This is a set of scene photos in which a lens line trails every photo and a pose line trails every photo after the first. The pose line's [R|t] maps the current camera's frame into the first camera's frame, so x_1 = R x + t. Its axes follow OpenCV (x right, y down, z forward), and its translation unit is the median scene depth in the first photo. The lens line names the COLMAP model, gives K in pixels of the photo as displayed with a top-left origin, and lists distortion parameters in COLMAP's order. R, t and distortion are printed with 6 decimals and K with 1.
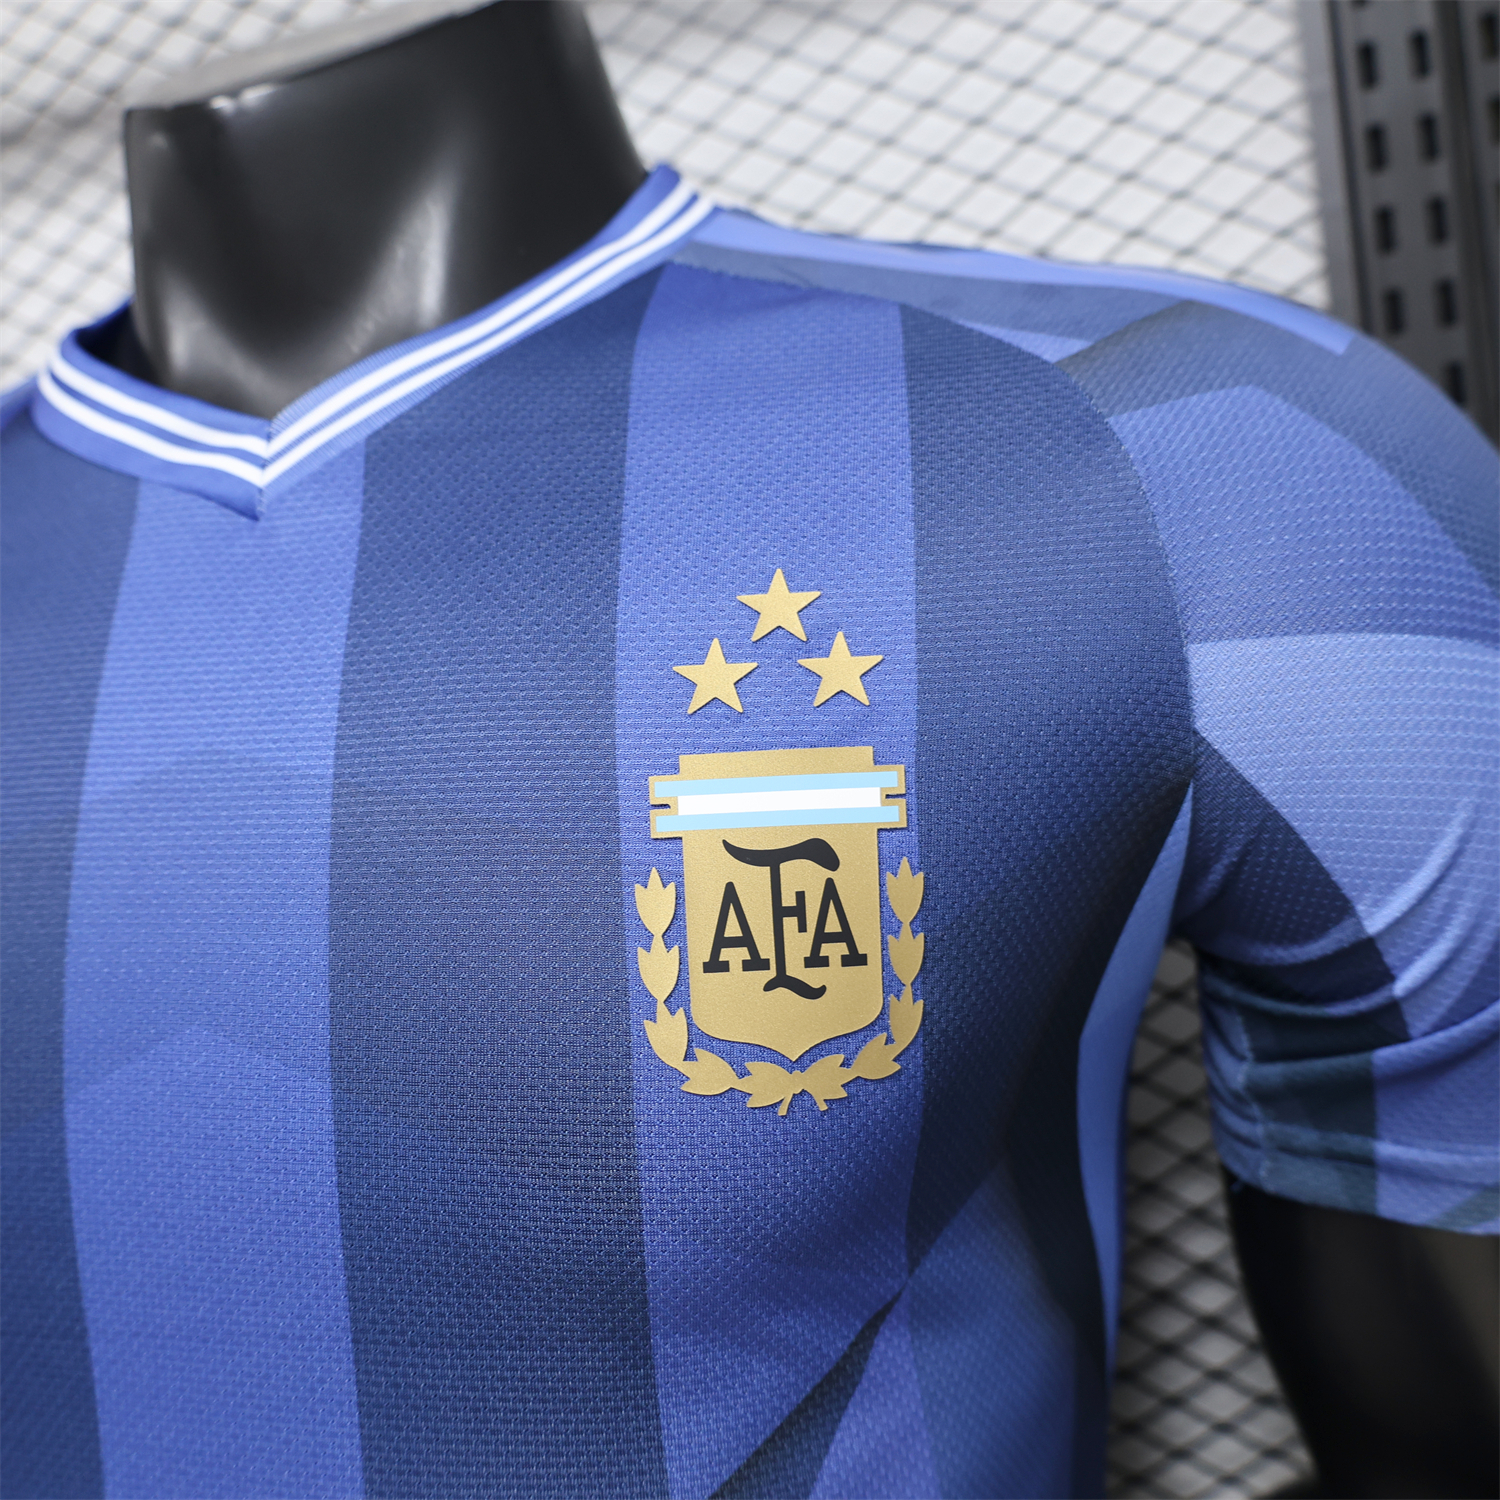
lens RADIAL K [[1594.7, 0, 750.0], [0, 1594.7, 750.0], [0, 0, 1]] dist [-0.031441, 0.018463]
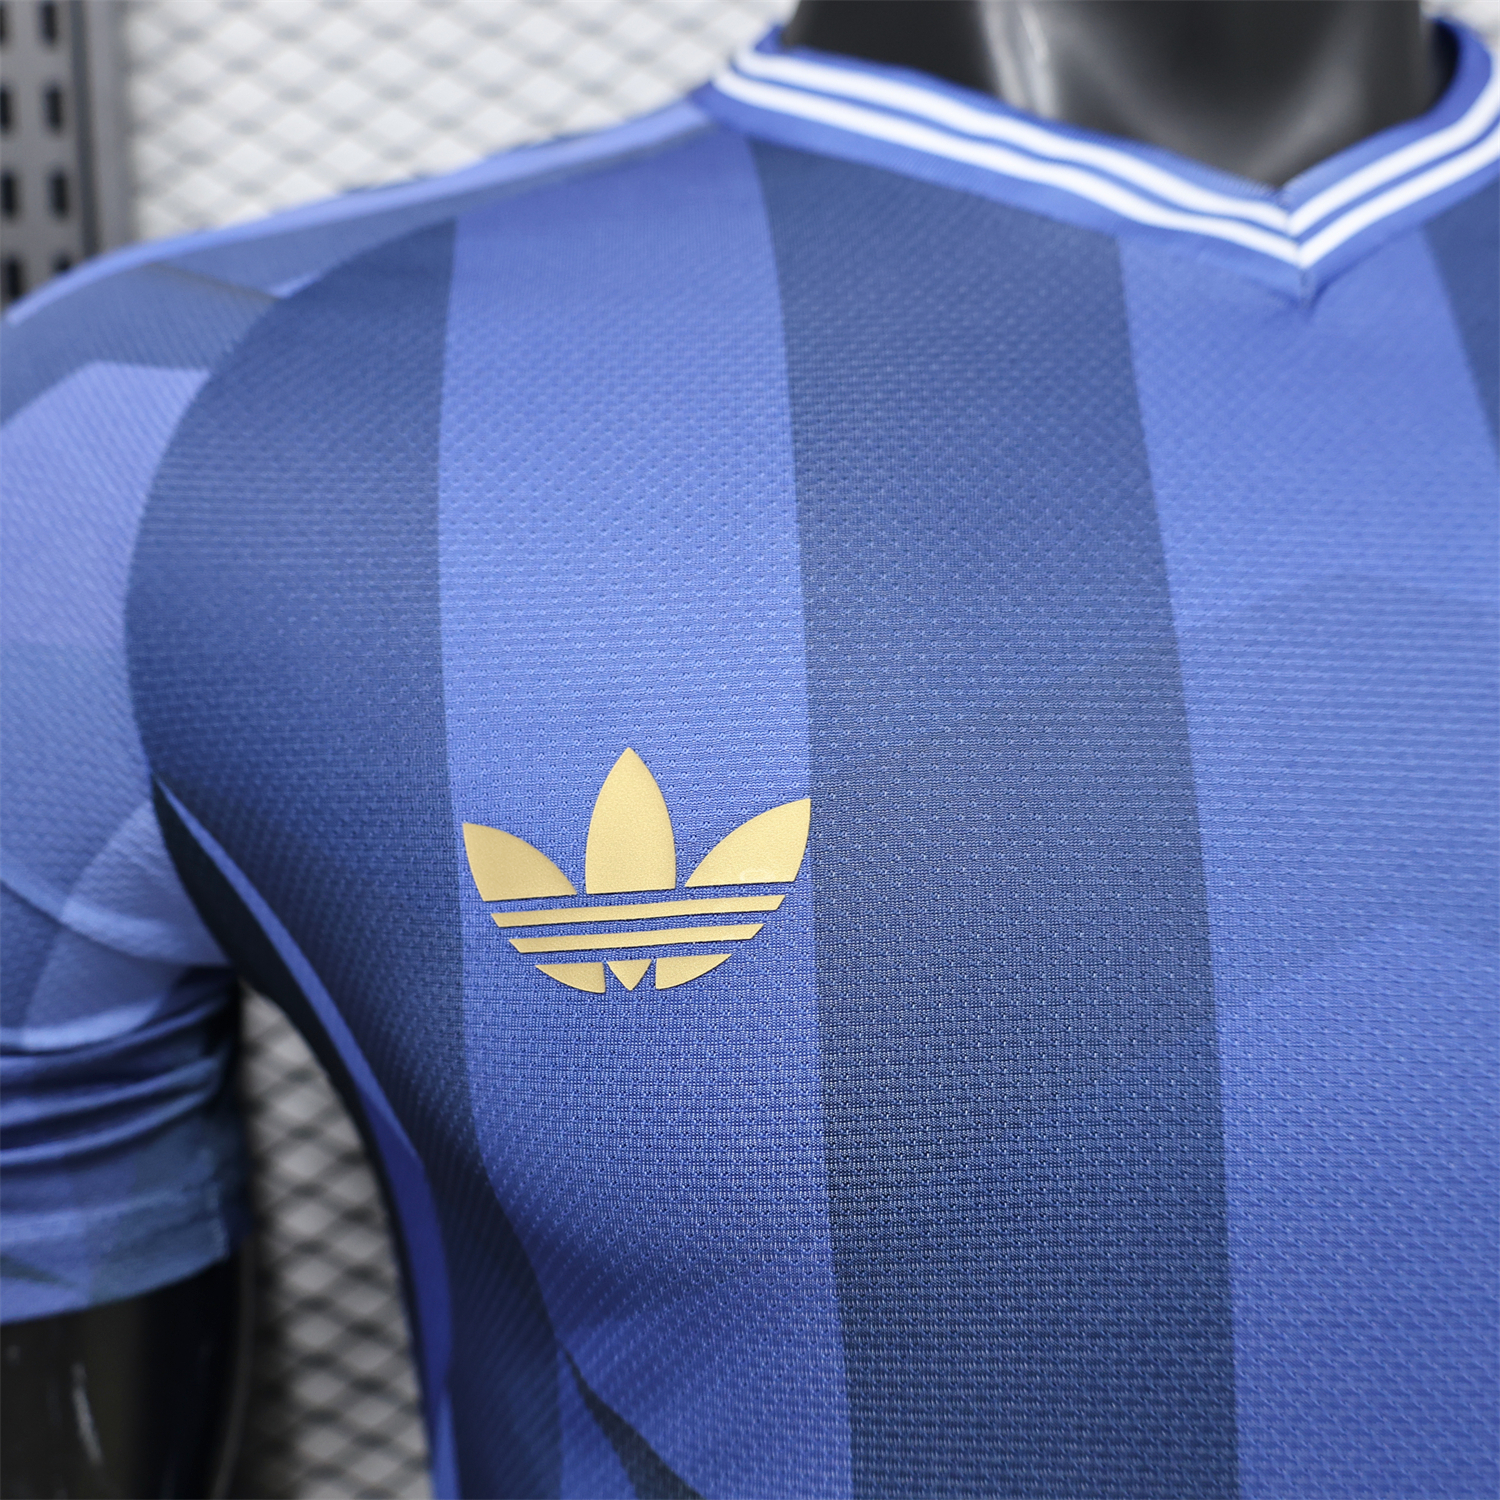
lens RADIAL K [[1594.7, 0, 750.0], [0, 1594.7, 750.0], [0, 0, 1]] dist [-0.031441, 0.018463]
pose [[0.949824, 0.072149, 0.304350, -0.921981], [-0.065915, 0.997352, -0.030723, 0.140125], [-0.305760, 0.009120, 0.952065, 0.370600]]
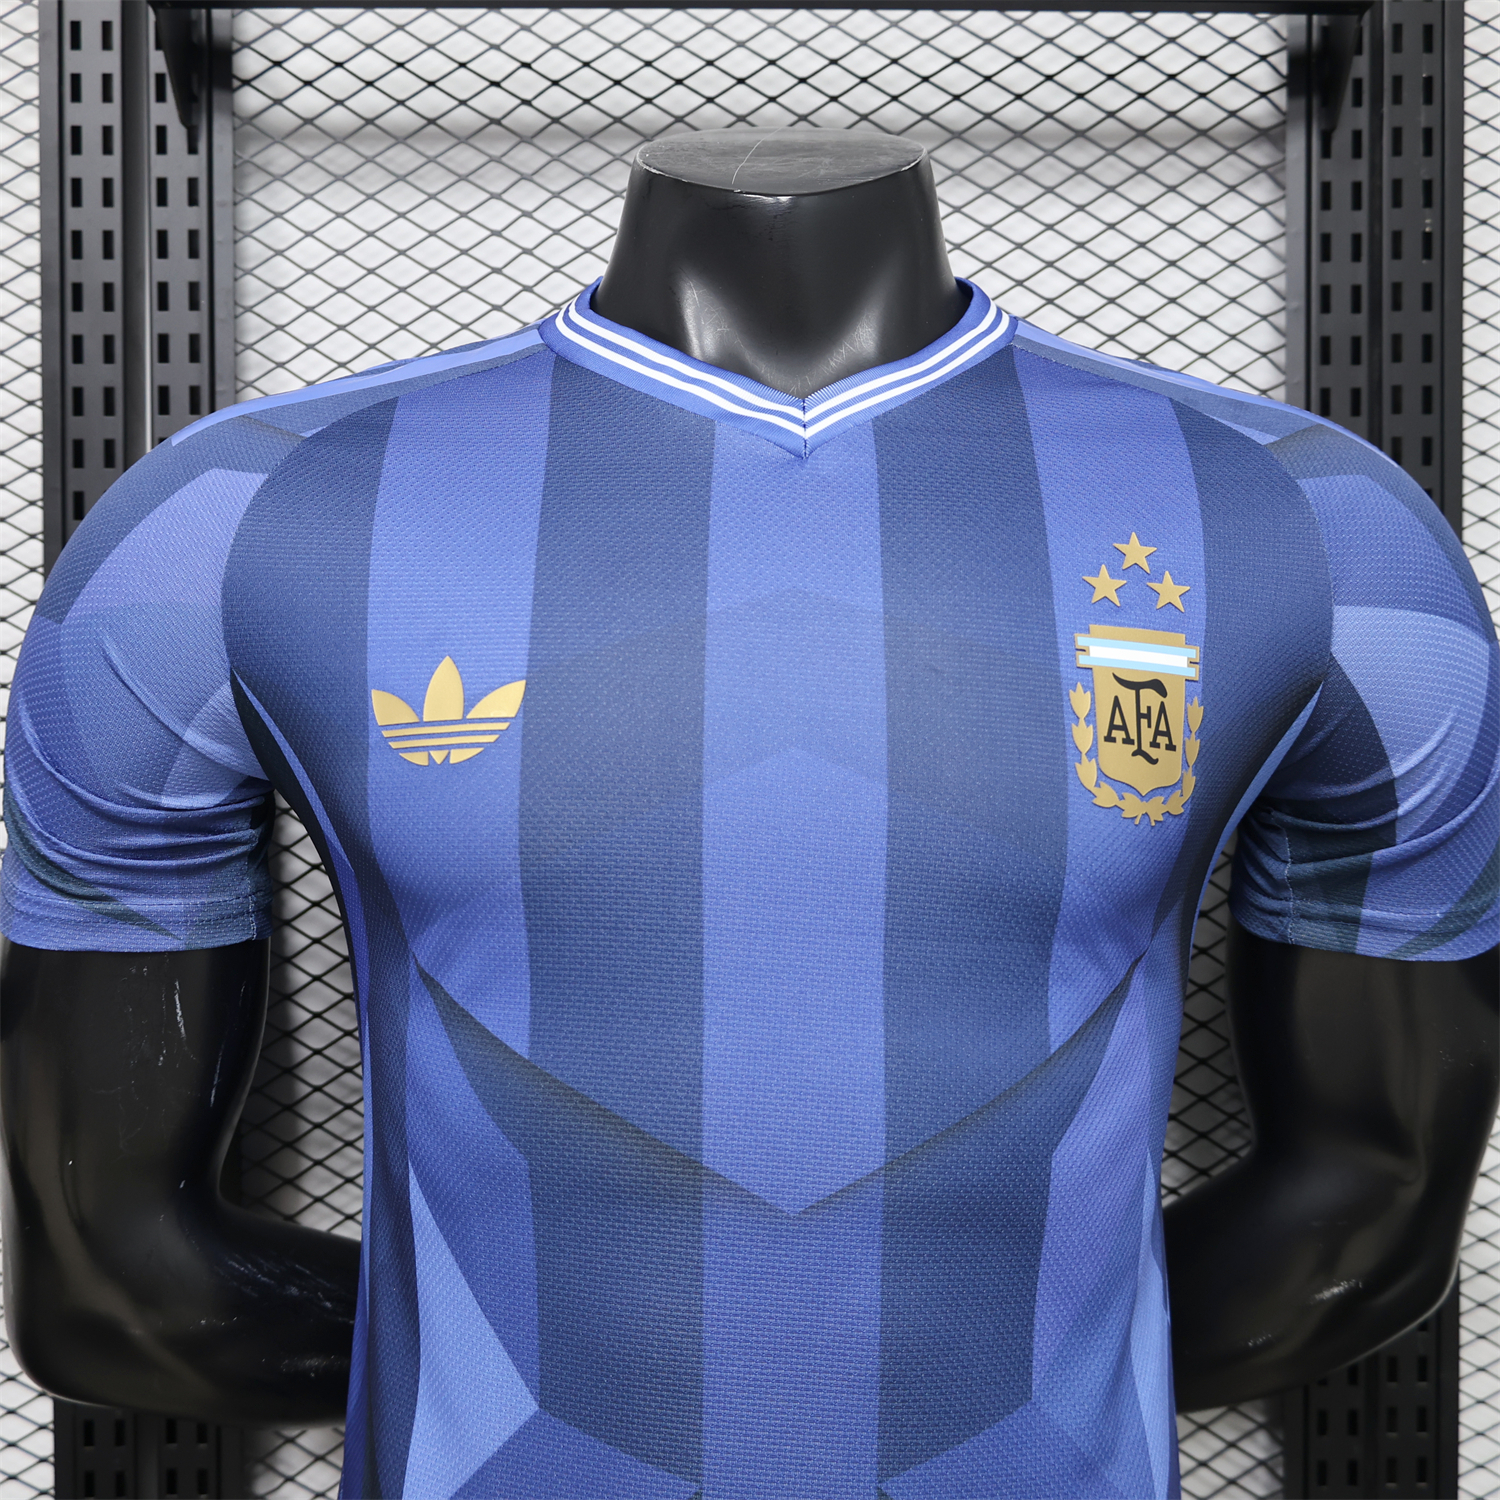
lens RADIAL K [[1594.7, 0, 750.0], [0, 1594.7, 750.0], [0, 0, 1]] dist [-0.031441, 0.018463]
pose [[0.960099, 0.119760, 0.252721, -0.843834], [-0.107773, 0.992314, -0.060803, 0.292865], [-0.258061, 0.031140, 0.965627, -0.624098]]
